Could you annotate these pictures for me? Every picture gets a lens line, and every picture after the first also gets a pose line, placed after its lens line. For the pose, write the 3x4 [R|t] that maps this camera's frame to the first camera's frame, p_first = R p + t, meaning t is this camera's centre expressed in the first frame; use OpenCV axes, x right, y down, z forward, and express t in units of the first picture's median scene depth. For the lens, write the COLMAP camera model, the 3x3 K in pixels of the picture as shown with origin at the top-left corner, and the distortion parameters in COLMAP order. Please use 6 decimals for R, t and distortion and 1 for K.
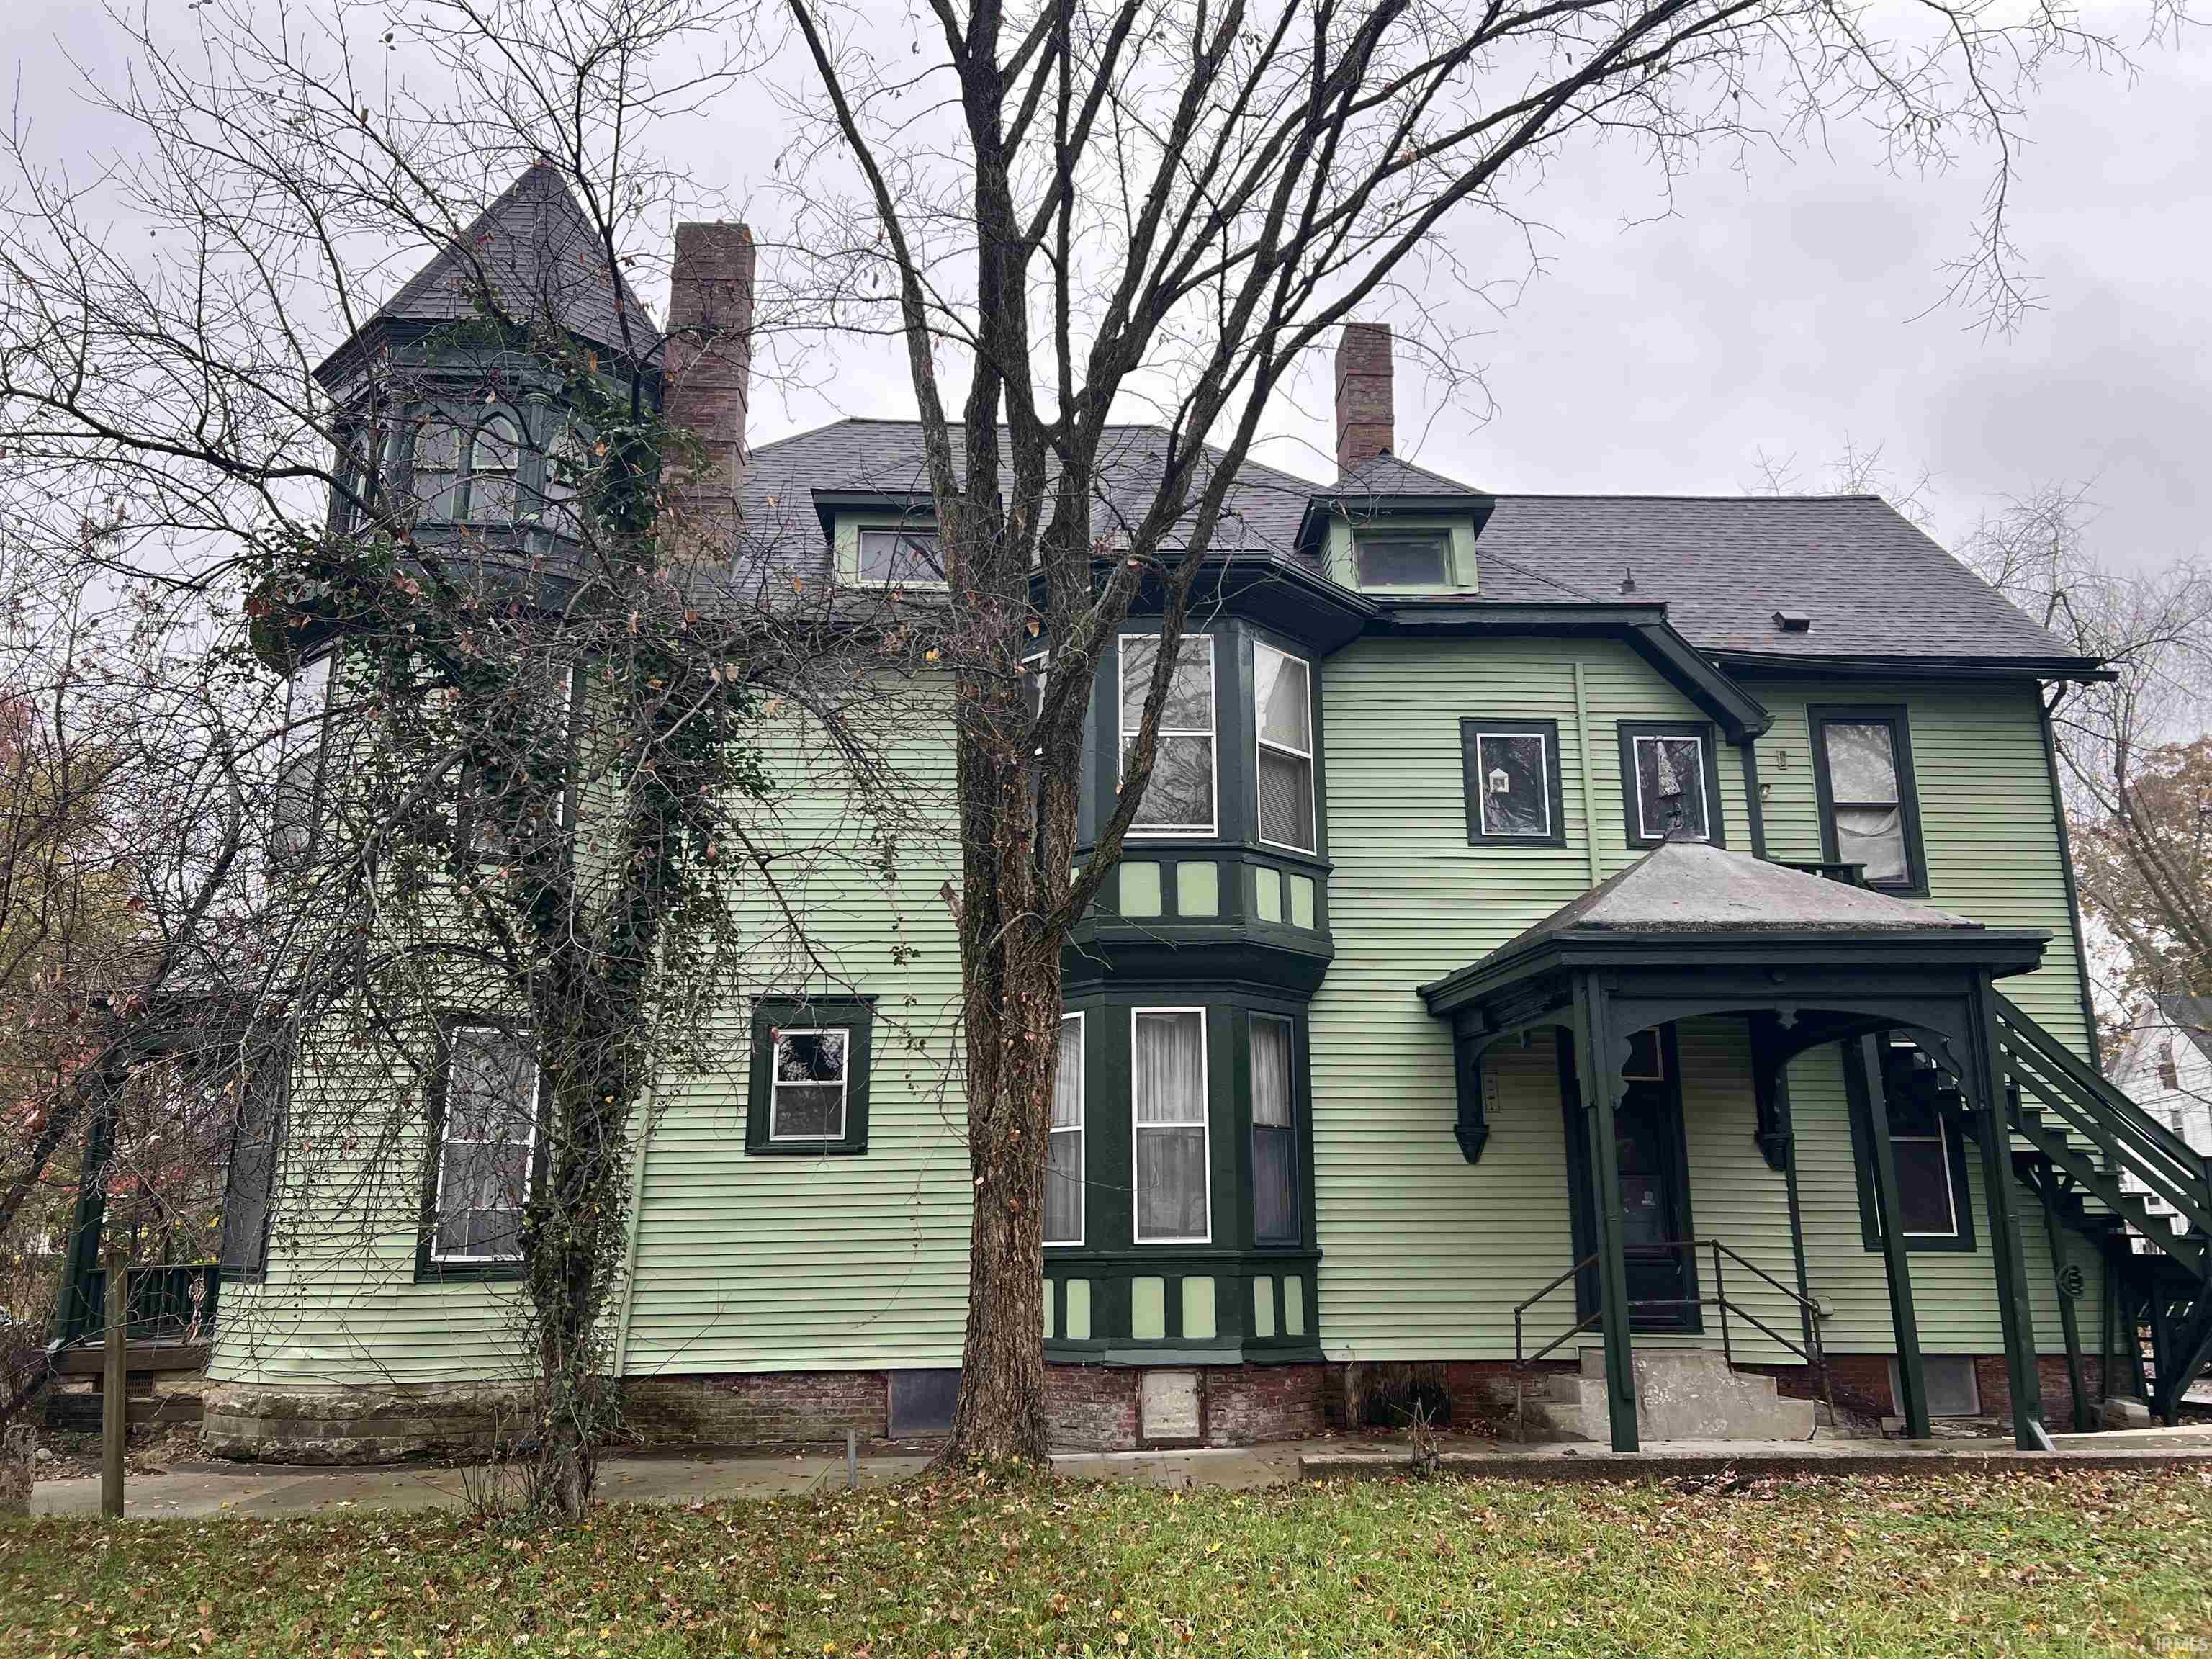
lens RADIAL K [[1676.0, 0, 1106.5], [0, 1676.0, 829.1], [0, 0, 1]] dist [0.041541, -0.043501]
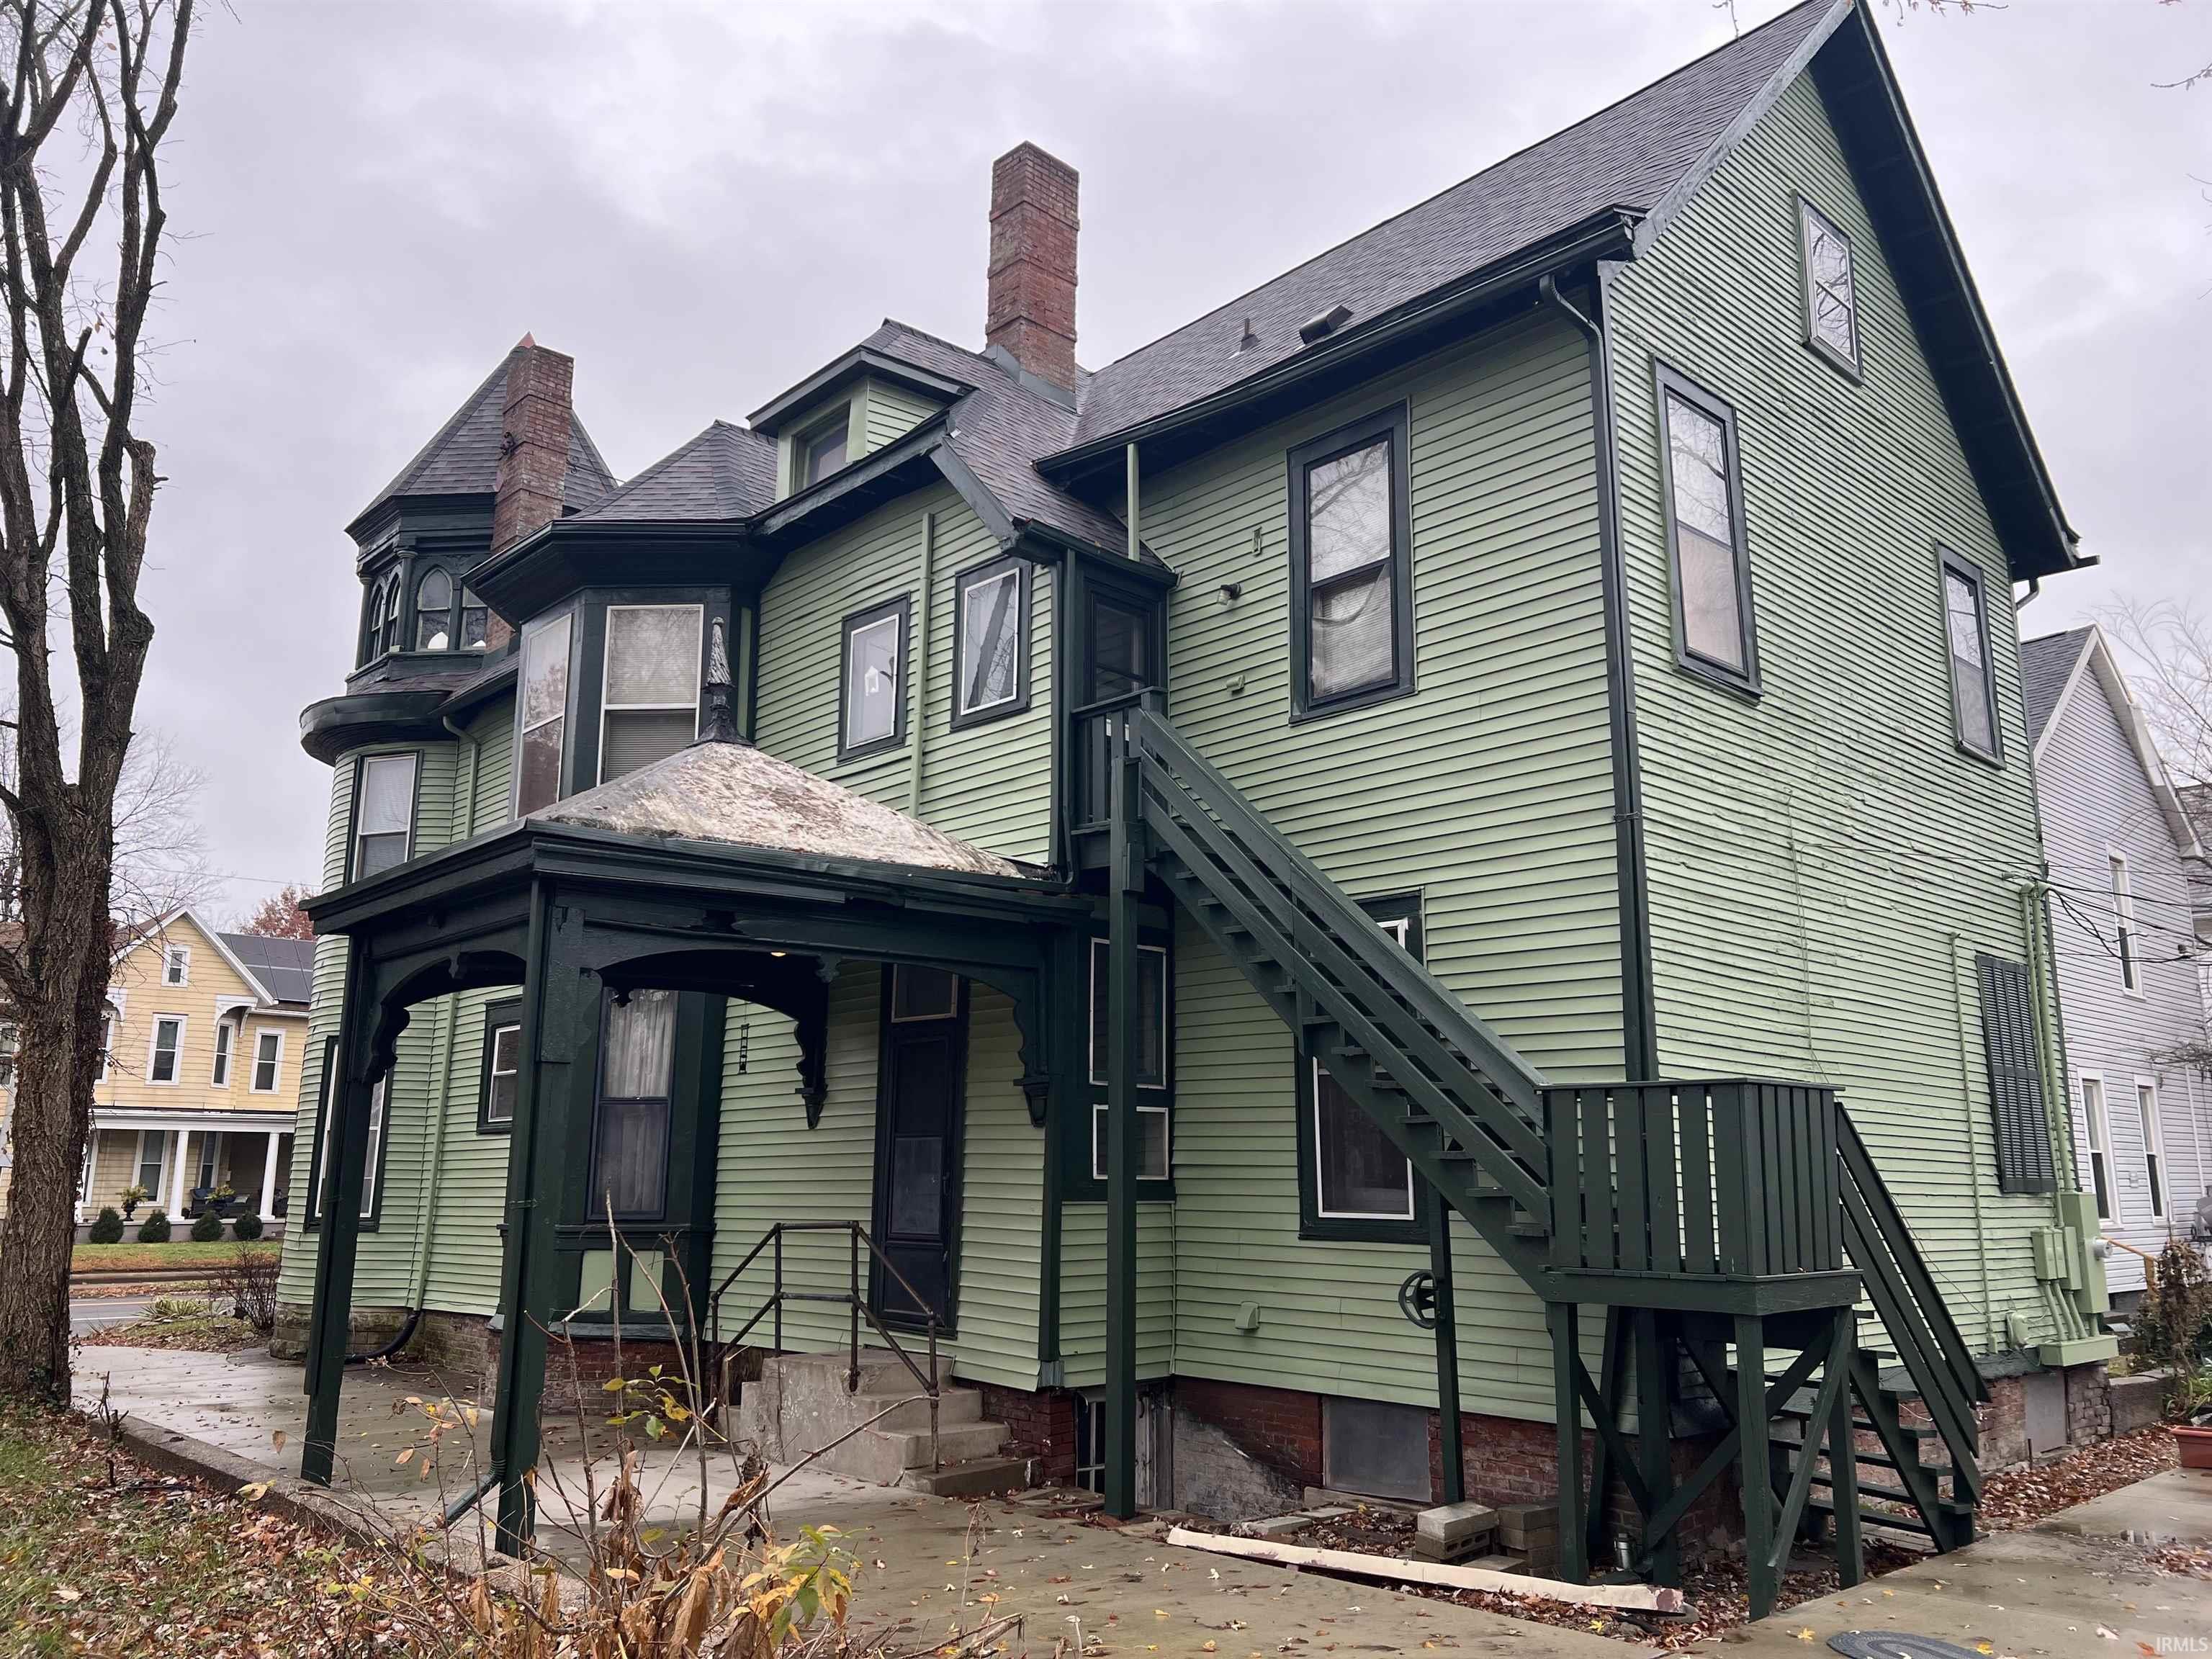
lens RADIAL K [[1676.0, 0, 1108.7], [0, 1676.0, 830.2], [0, 0, 1]] dist [0.041541, -0.043501]
pose [[0.652024, -0.152841, -0.742634, 0.928459], [0.167260, 0.984336, -0.055733, 0.113380], [0.739519, -0.087874, 0.667375, 0.509500]]
